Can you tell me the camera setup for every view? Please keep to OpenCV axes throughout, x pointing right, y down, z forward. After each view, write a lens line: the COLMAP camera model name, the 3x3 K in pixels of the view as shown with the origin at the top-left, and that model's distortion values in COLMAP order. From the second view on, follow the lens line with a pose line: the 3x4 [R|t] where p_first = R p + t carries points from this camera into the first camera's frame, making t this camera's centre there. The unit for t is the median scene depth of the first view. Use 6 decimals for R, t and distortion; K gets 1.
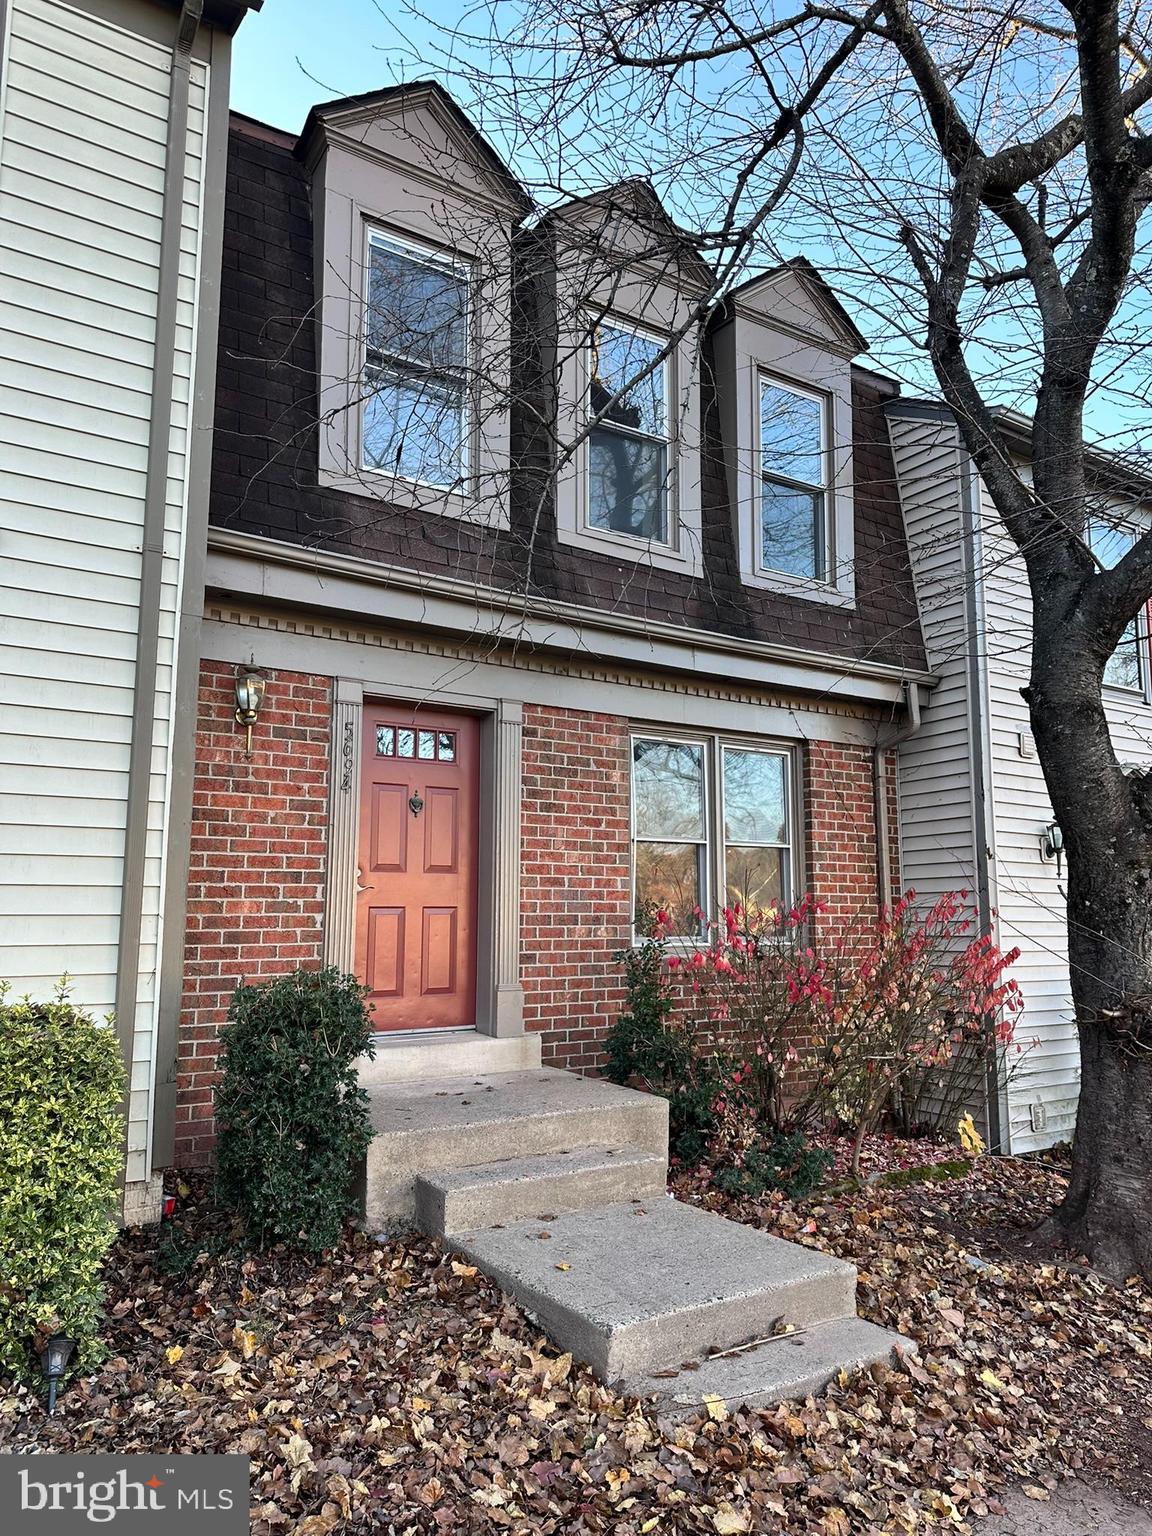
lens RADIAL K [[1066.7, 0, 576.0], [0, 1066.7, 768.0], [0, 0, 1]] dist [0.004258, 0.000824]
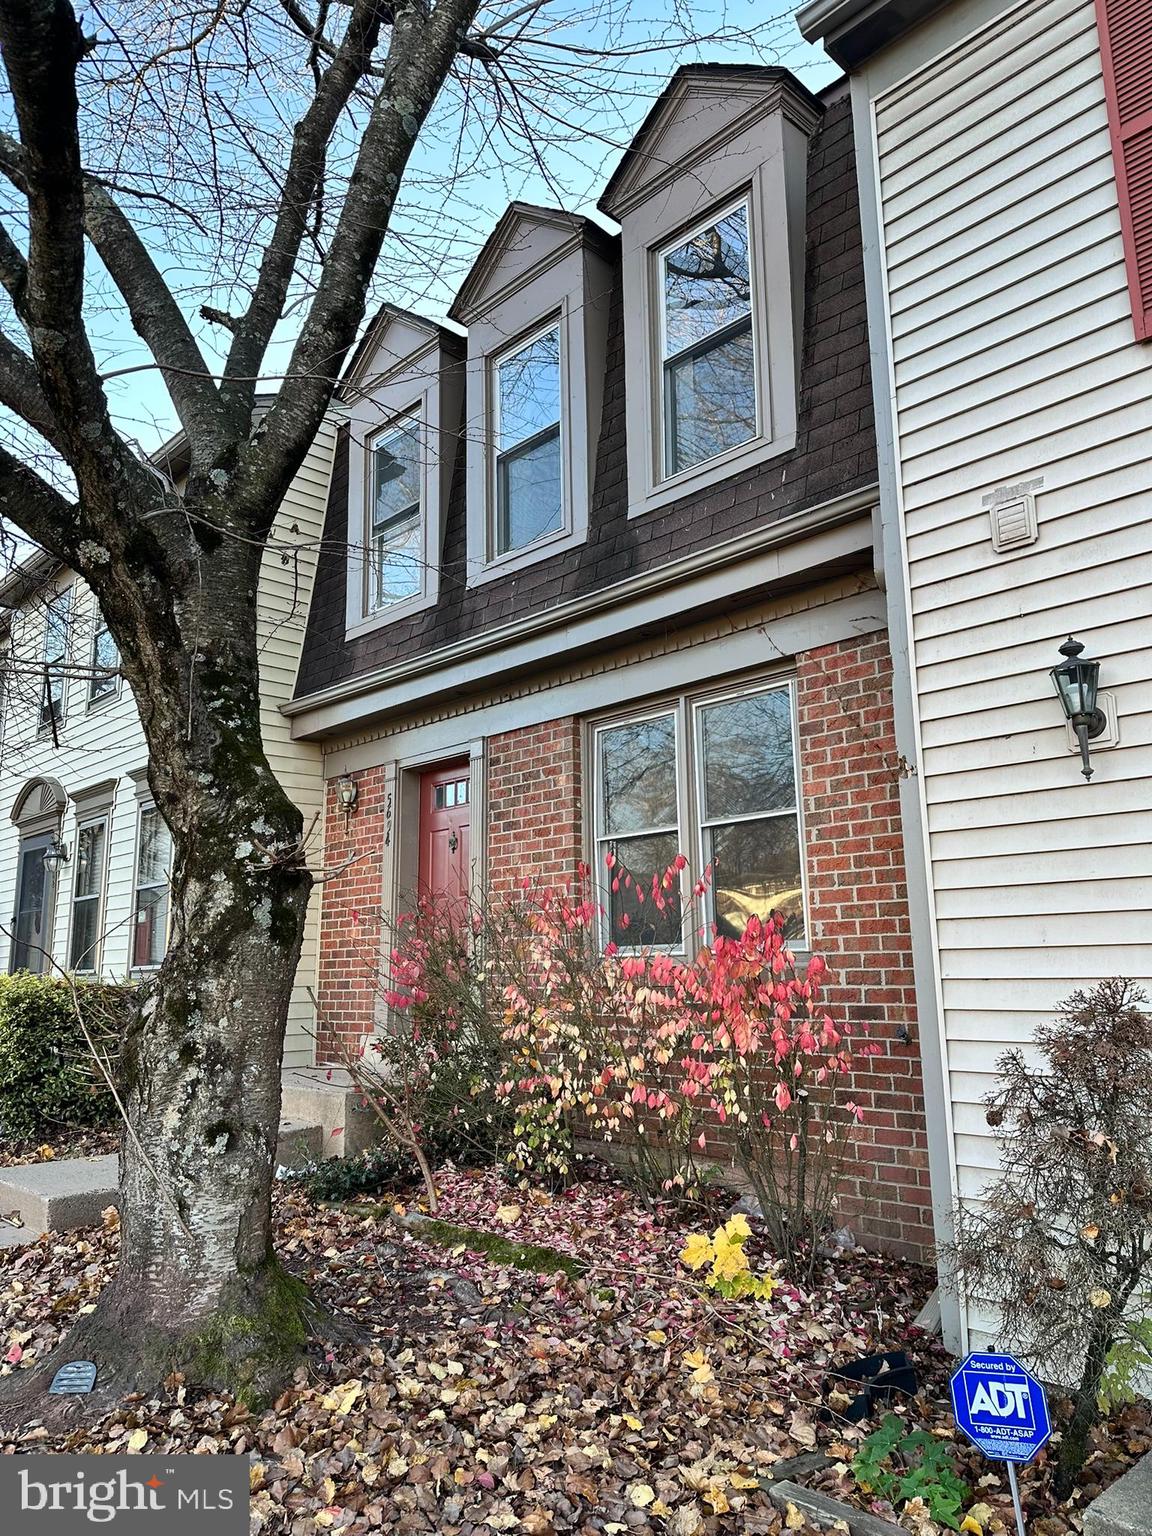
lens RADIAL K [[1066.7, 0, 576.0], [0, 1066.7, 768.0], [0, 0, 1]] dist [0.004258, 0.000824]
pose [[0.172471, -0.195655, -0.965387, 1.049163], [0.148837, 0.973998, -0.170809, 0.176266], [0.973705, -0.114226, 0.197107, 0.883323]]
